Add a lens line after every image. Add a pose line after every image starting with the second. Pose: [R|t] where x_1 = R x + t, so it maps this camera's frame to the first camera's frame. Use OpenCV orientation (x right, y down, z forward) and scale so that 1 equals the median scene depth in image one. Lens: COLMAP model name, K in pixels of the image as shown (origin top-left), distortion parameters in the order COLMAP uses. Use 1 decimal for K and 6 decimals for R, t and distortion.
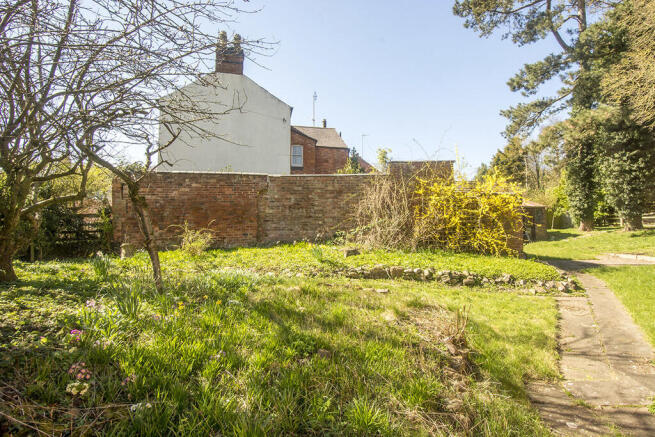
lens RADIAL K [[346.8, 0, 356.5], [0, 346.8, 201.8], [0, 0, 1]] dist [0.055631, -0.063118]
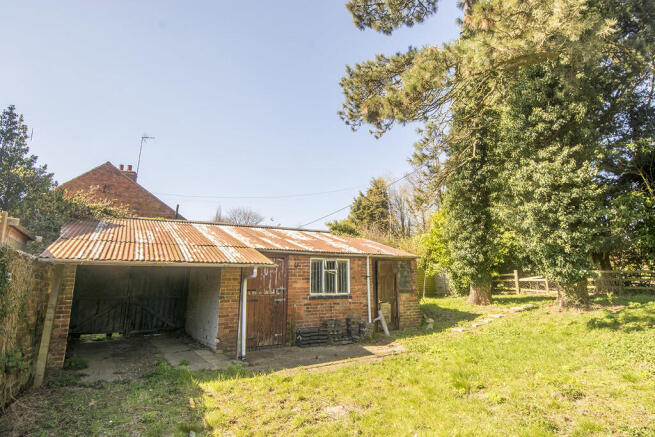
lens RADIAL K [[346.8, 0, 356.5], [0, 346.8, 201.8], [0, 0, 1]] dist [0.055631, -0.063118]
pose [[0.940843, 0.074158, 0.330627, 0.306992], [-0.019022, 0.985777, -0.166976, 0.021692], [-0.338308, 0.150809, 0.928873, 0.591258]]
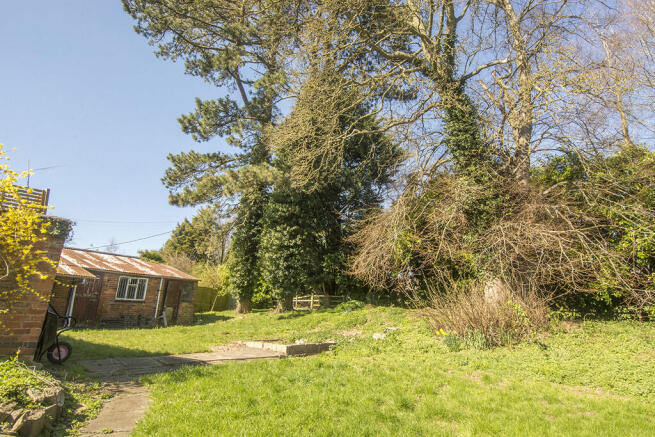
lens RADIAL K [[346.8, 0, 356.5], [0, 346.8, 201.8], [0, 0, 1]] dist [0.055631, -0.063118]
pose [[0.692136, 0.236828, 0.681807, 0.215295], [-0.071315, 0.962452, -0.261915, 0.026897], [-0.718235, 0.132658, 0.683037, 0.185506]]
